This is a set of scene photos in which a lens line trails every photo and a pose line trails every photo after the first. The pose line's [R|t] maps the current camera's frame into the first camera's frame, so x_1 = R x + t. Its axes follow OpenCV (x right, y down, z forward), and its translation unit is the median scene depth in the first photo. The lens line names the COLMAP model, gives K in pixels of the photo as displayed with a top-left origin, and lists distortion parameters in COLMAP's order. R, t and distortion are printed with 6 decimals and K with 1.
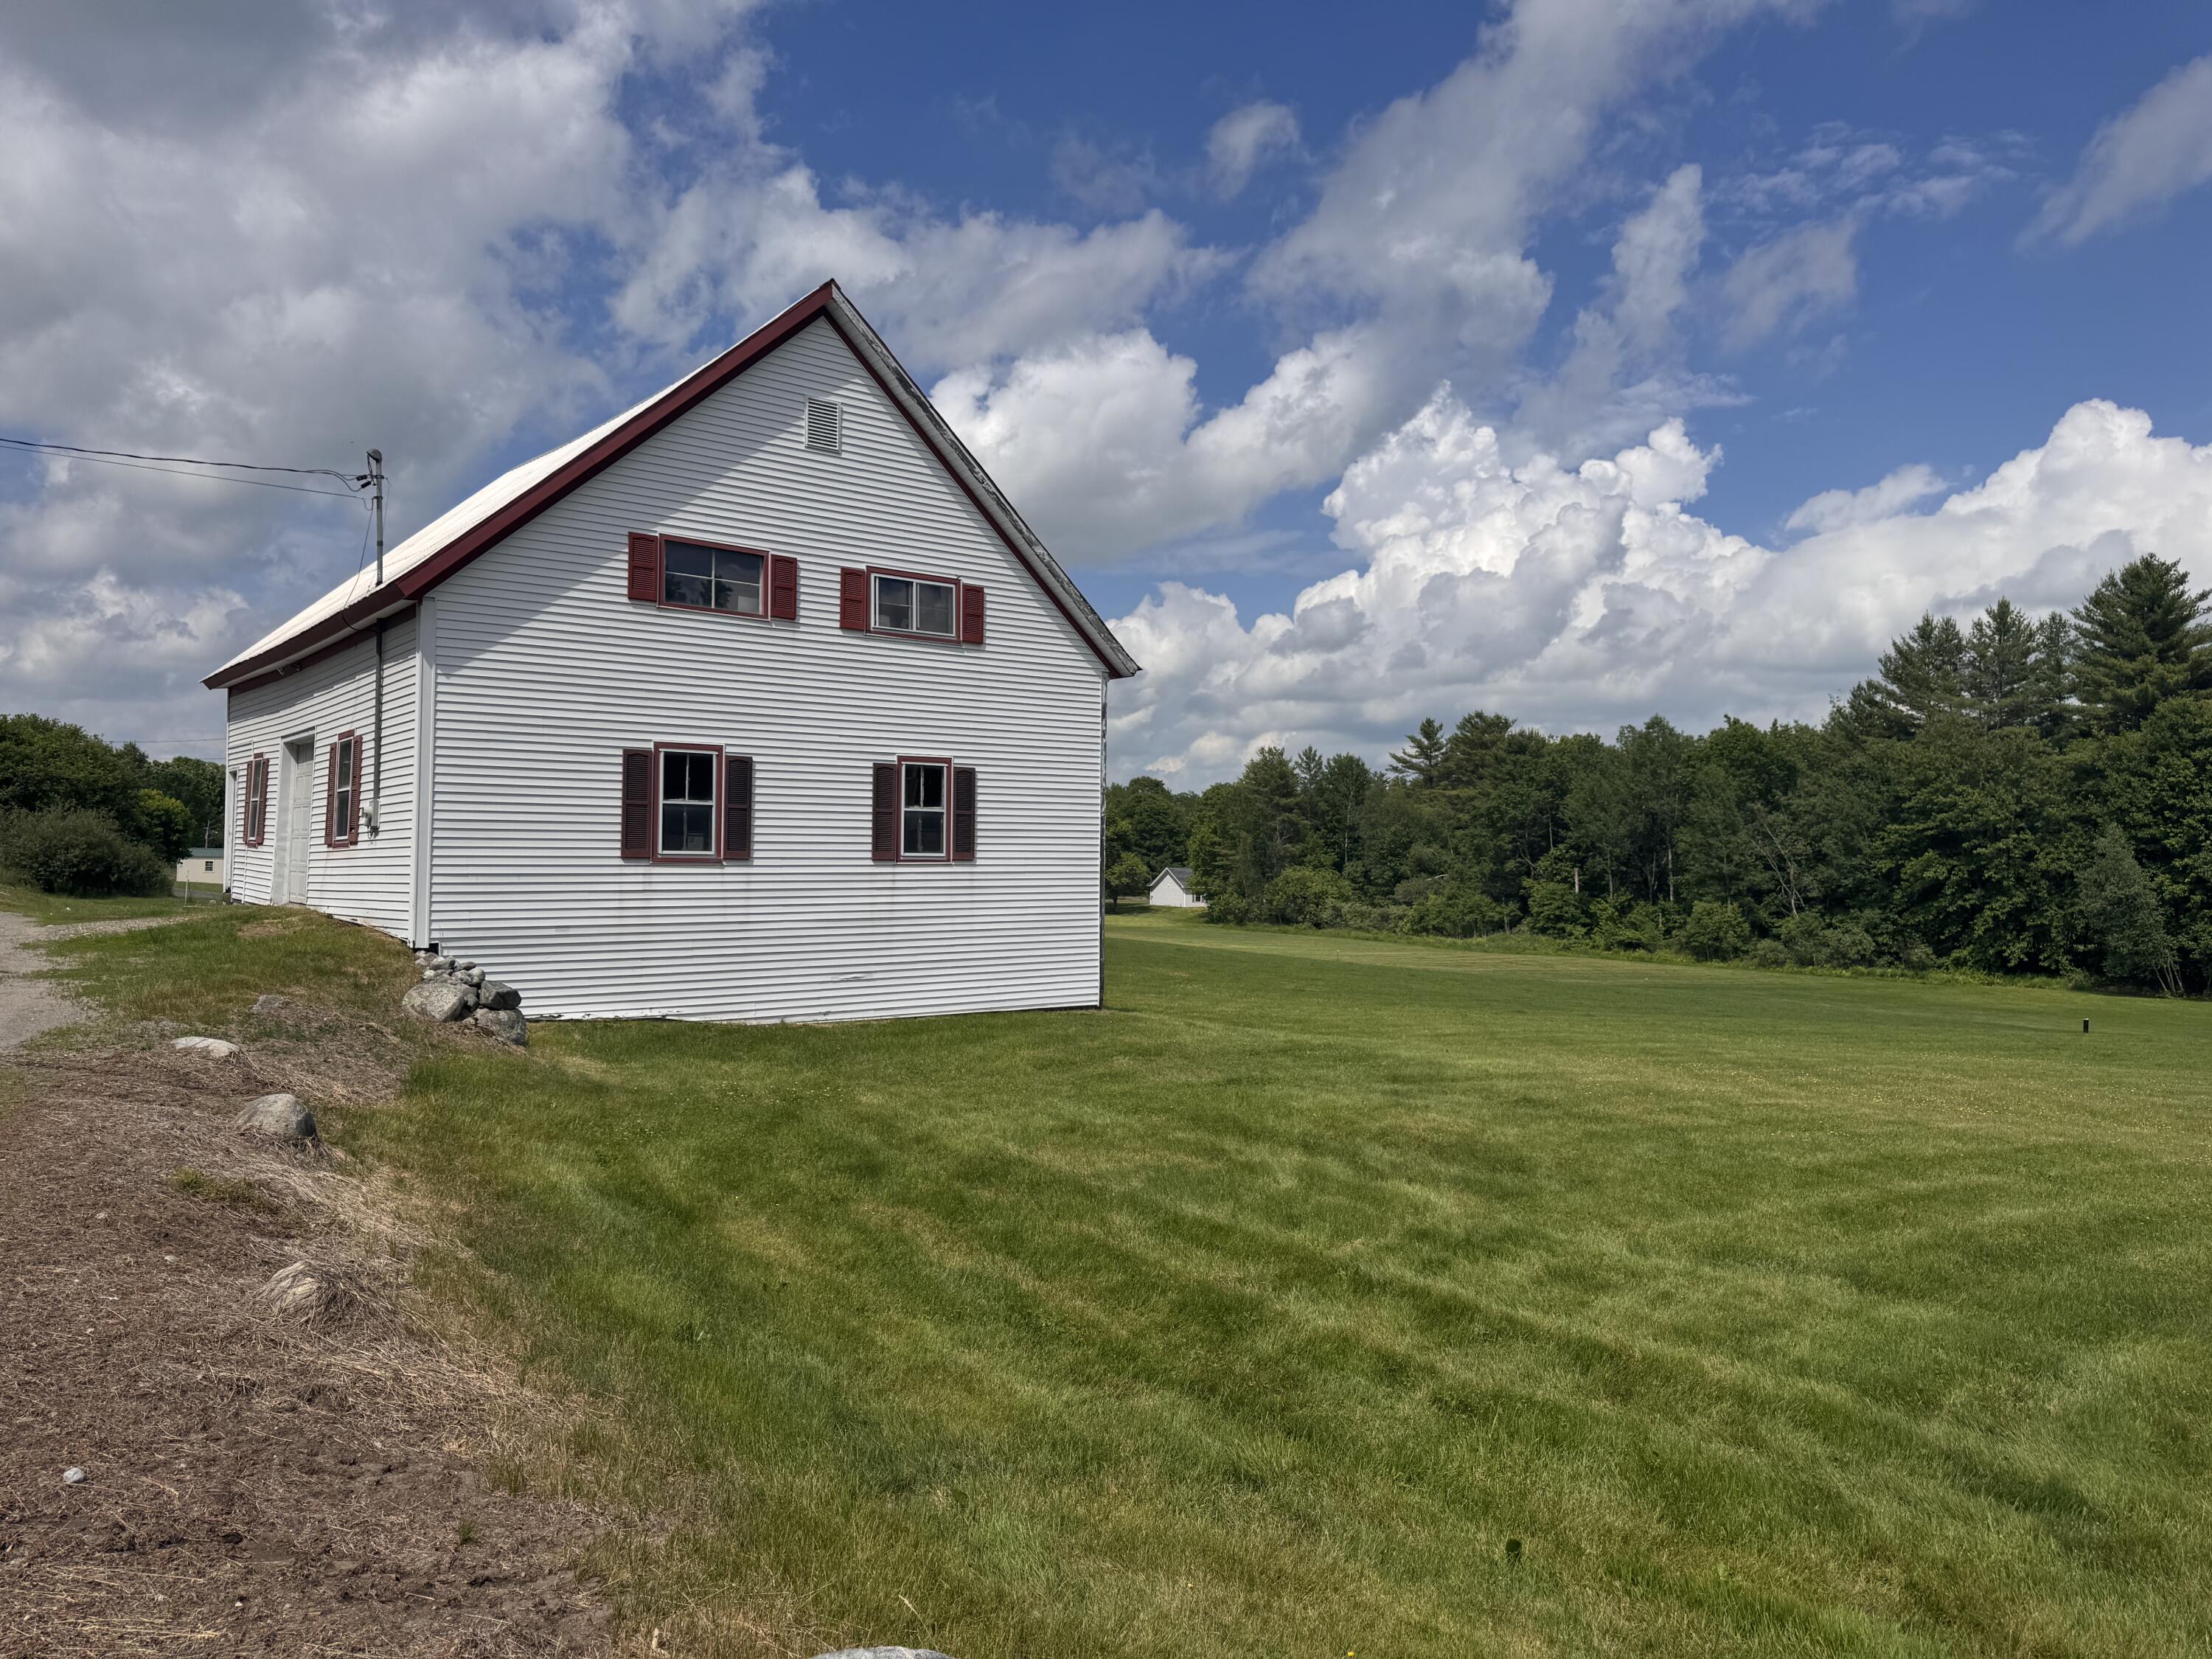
lens RADIAL K [[1525.9, 0, 1106.0], [0, 1525.9, 829.5], [0, 0, 1]] dist [0.097696, -0.108079]
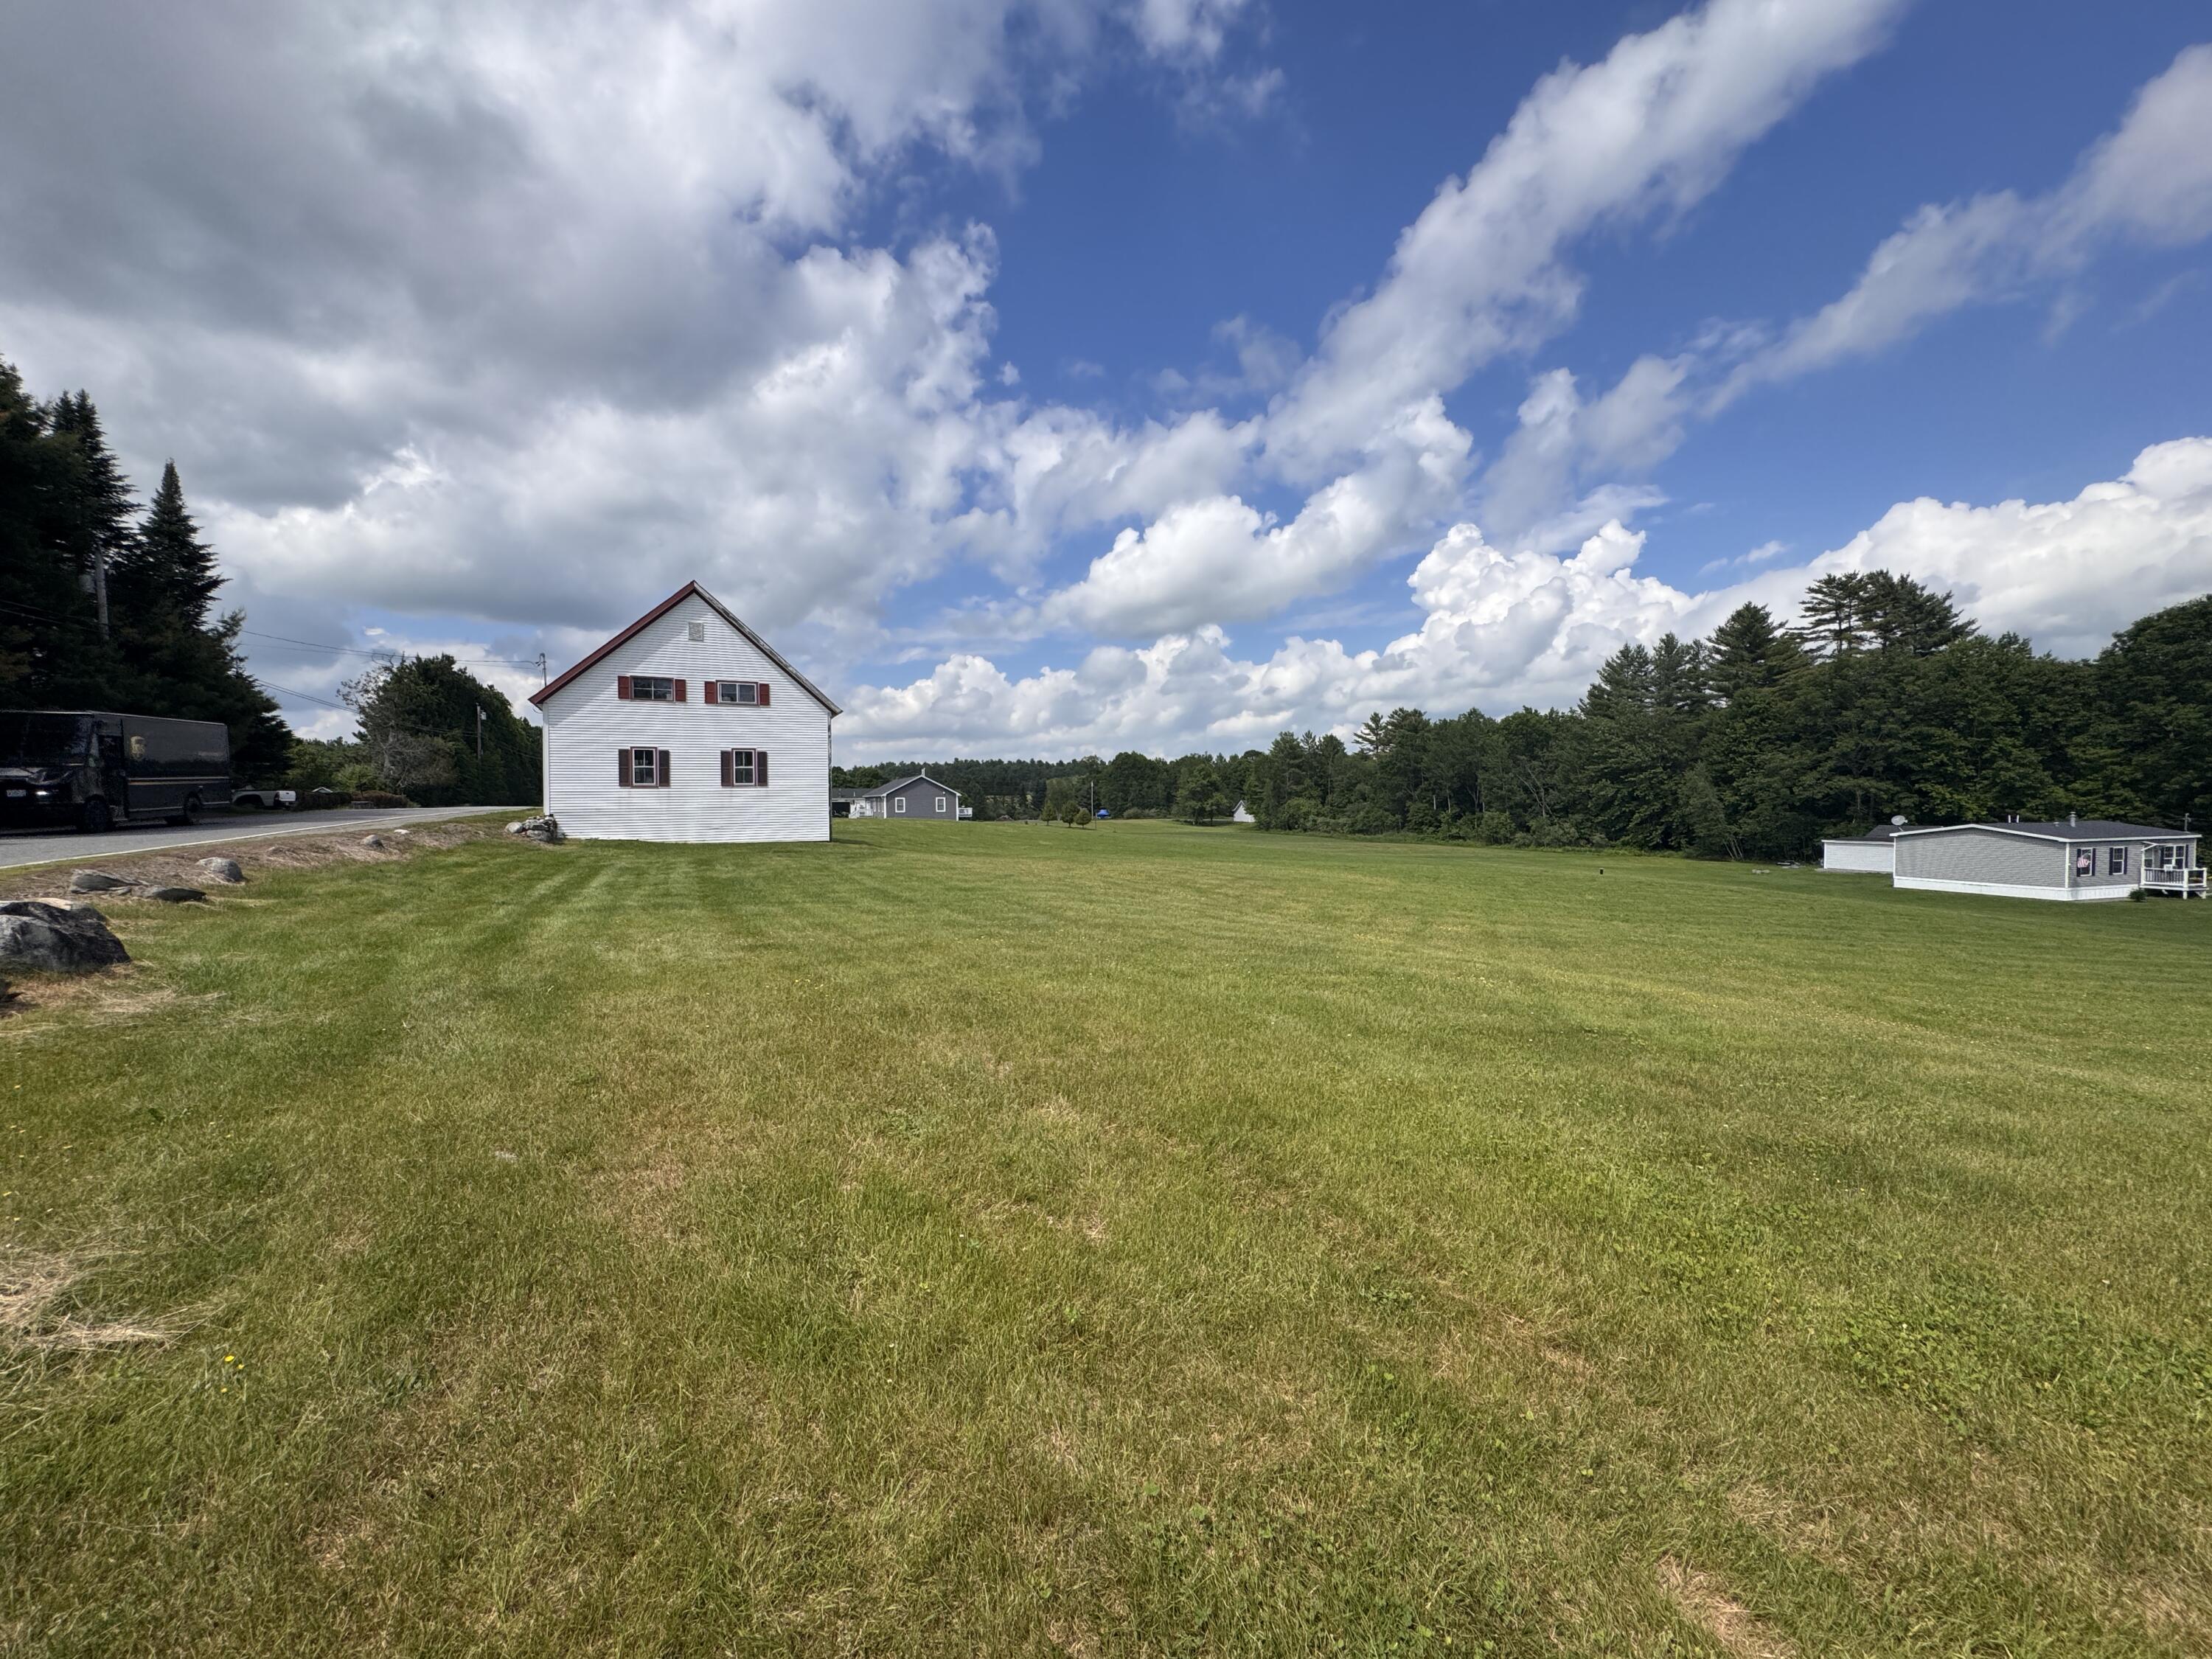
lens RADIAL K [[881.7, 0, 1106.0], [0, 881.7, 829.5], [0, 0, 1]] dist [-0.002527, 0.000300]
pose [[0.979291, -0.011035, -0.202156, 0.173573], [0.021640, 0.998498, 0.050327, 0.006797], [0.201297, -0.053660, 0.978059, -0.087712]]
